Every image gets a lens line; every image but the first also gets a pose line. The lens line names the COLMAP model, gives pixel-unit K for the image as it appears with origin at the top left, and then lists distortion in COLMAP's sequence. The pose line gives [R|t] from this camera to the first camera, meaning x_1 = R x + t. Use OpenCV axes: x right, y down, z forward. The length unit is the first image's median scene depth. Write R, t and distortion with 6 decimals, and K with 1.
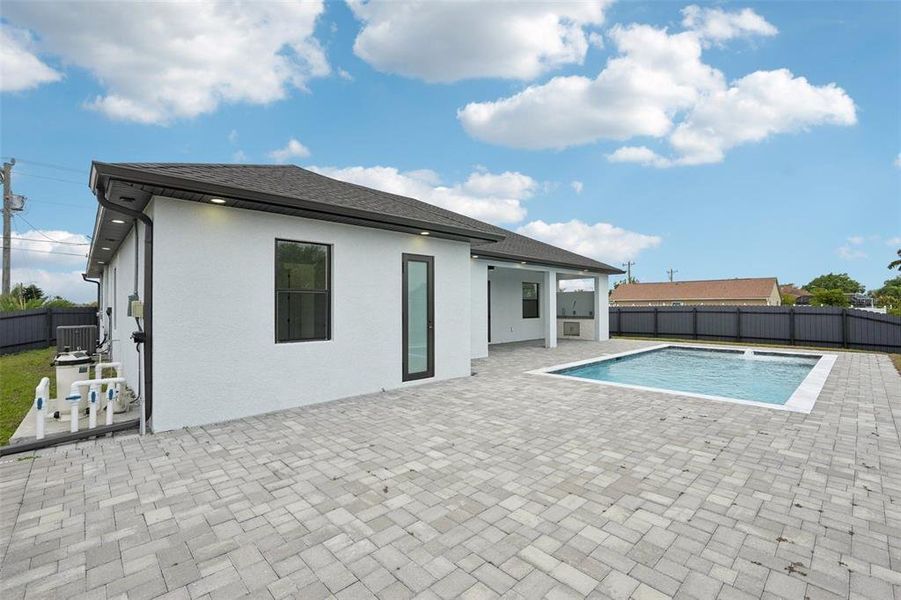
lens RADIAL K [[394.4, 0, 450.4], [0, 394.4, 307.5], [0, 0, 1]] dist [-0.004534, 0.000169]
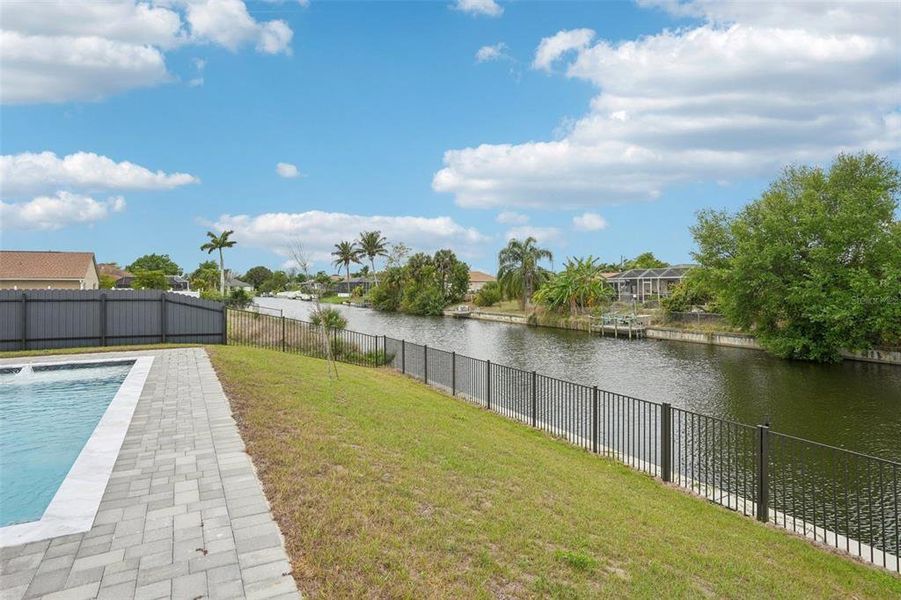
lens RADIAL K [[502.8, 0, 446.6], [0, 502.8, 276.4], [0, 0, 1]] dist [-0.000166, 0.000240]
pose [[0.271046, 0.019560, 0.962368, 0.145135], [0.009154, 0.999696, -0.022897, -0.001791], [-0.962523, 0.015016, 0.270785, 0.138700]]
